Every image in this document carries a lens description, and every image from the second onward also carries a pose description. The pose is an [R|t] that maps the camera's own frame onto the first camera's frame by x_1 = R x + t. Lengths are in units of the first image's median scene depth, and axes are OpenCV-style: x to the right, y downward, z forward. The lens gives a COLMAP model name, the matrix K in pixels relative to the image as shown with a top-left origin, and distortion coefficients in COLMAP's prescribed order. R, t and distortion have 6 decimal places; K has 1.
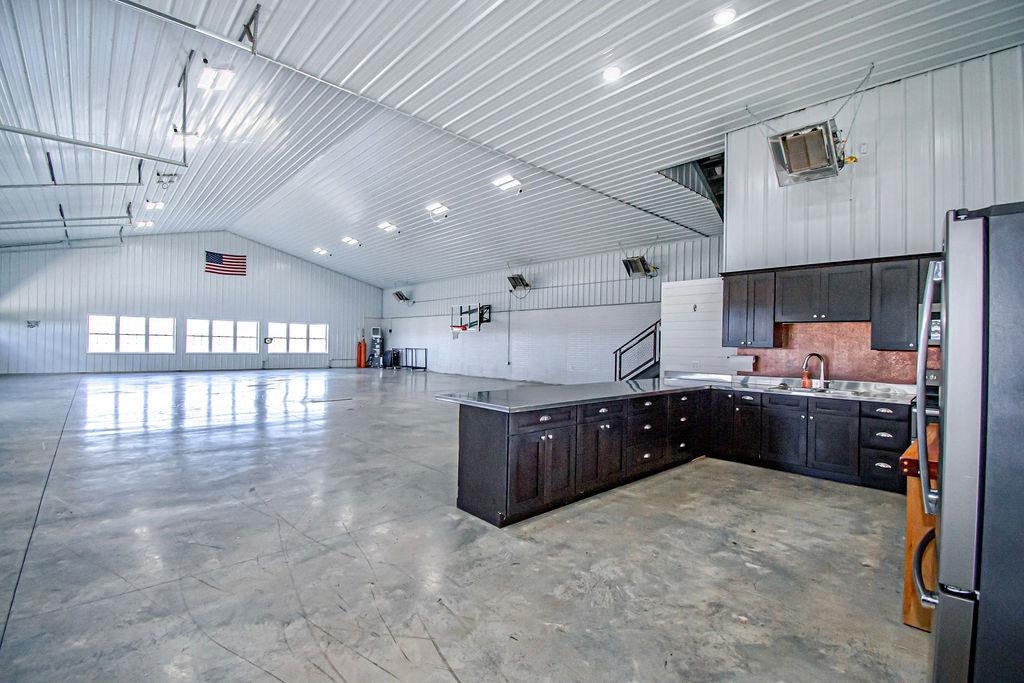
lens RADIAL K [[458.9, 0, 523.8], [0, 458.9, 343.1], [0, 0, 1]] dist [0.018032, -0.025975]
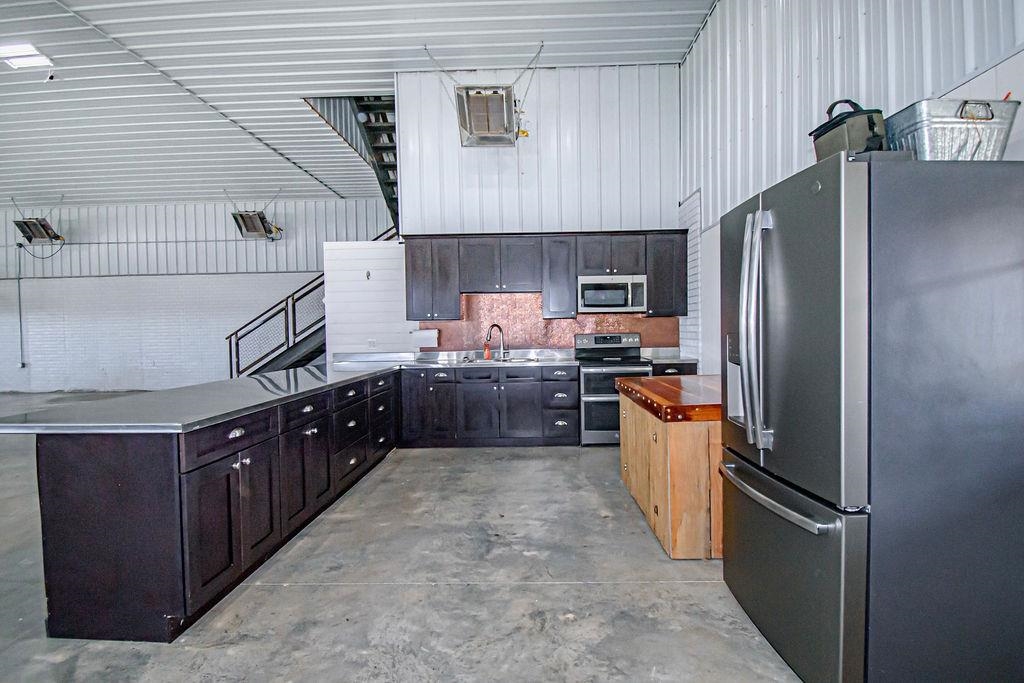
lens RADIAL K [[510.0, 0, 512.0], [0, 510.0, 341.5], [0, 0, 1]] dist [0.032062, -0.034306]
pose [[0.707646, -0.048097, 0.704928, -0.150797], [0.031461, 0.998836, 0.036568, 0.025889], [-0.705866, -0.003699, 0.708336, 0.232483]]
